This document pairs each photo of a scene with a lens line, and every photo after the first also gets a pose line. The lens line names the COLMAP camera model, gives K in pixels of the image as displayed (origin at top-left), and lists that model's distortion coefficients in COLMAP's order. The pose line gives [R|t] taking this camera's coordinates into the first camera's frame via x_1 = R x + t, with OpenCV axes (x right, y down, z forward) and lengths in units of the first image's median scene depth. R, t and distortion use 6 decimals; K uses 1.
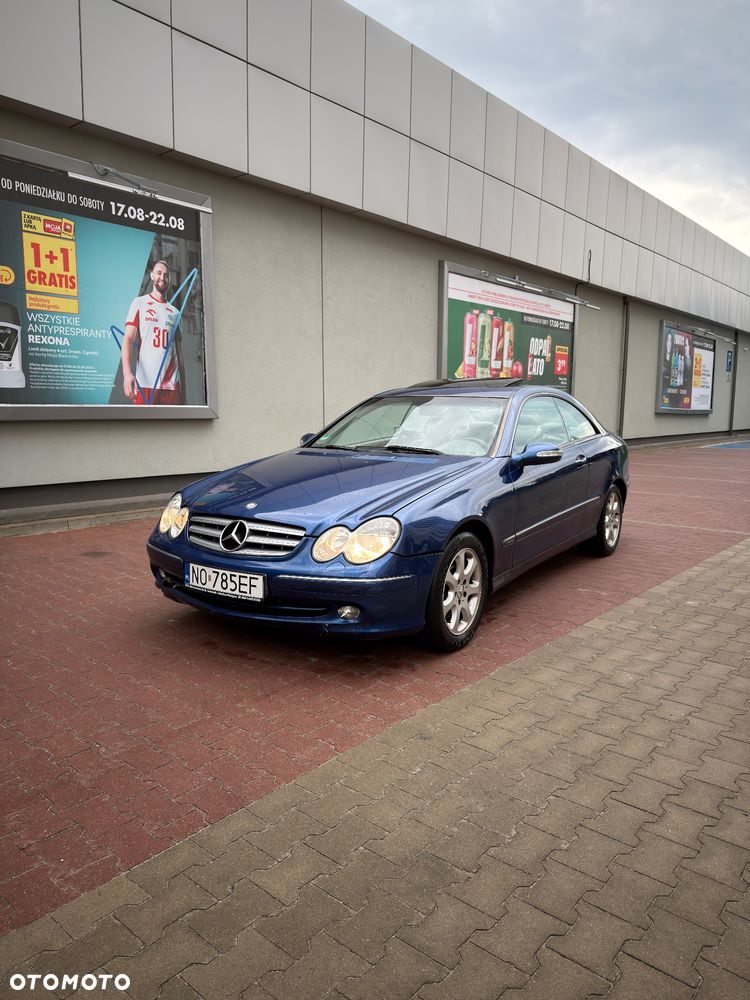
lens RADIAL K [[717.8, 0, 368.2], [0, 717.8, 500.0], [0, 0, 1]] dist [0.082667, -0.149656]
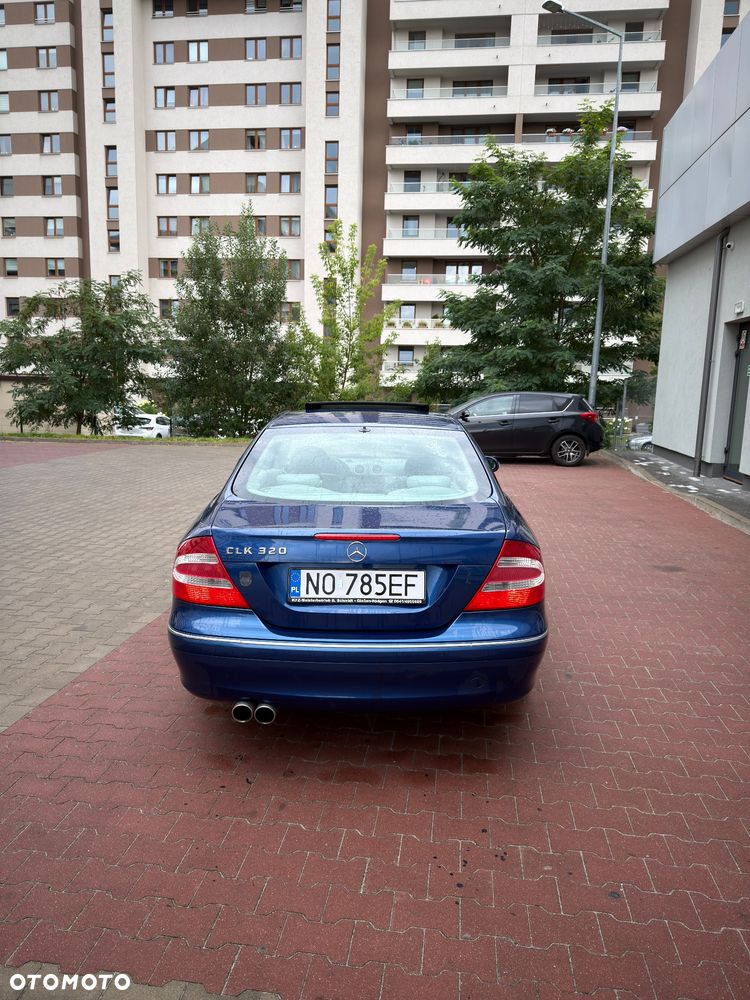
lens RADIAL K [[694.6, 0, 372.6], [0, 694.6, 495.4], [0, 0, 1]] dist [0.034174, -0.037694]
pose [[-0.835744, 0.064489, -0.545319, 0.424332], [-0.094963, 0.961143, 0.259202, -0.197277], [0.540845, 0.268412, -0.797146, 1.213439]]
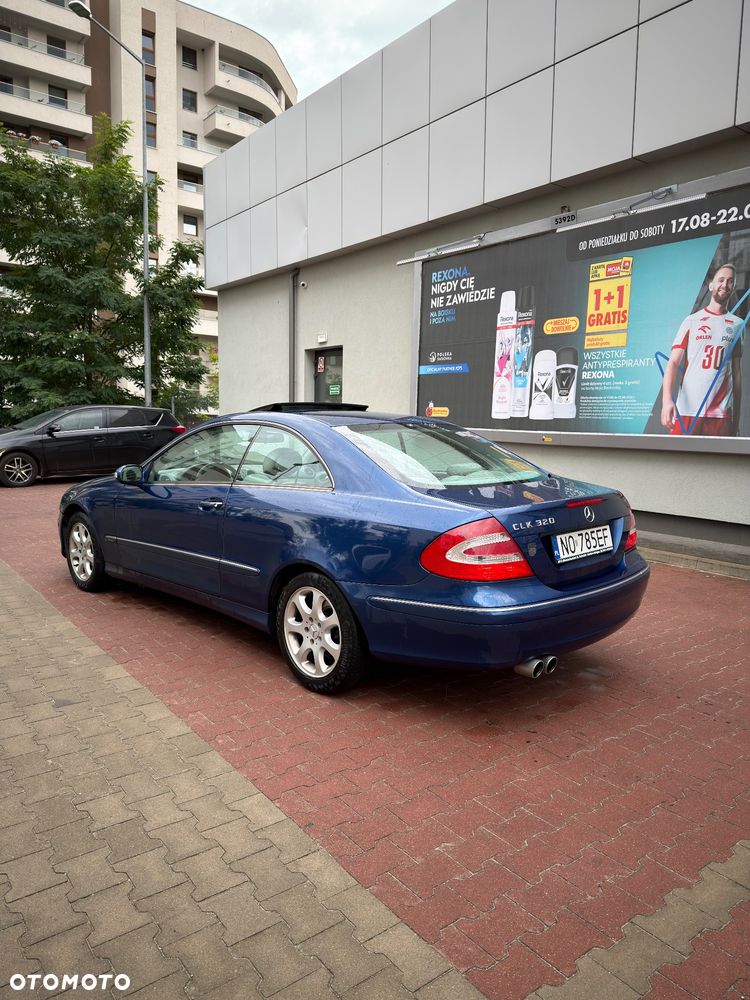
lens RADIAL K [[689.3, 0, 374.5], [0, 689.3, 505.7], [0, 0, 1]] dist [0.046547, -0.053417]
pose [[-0.206275, 0.115419, -0.971663, 0.680862], [-0.147160, 0.978065, 0.147420, -0.130000], [0.967365, 0.173399, -0.184765, 0.897223]]
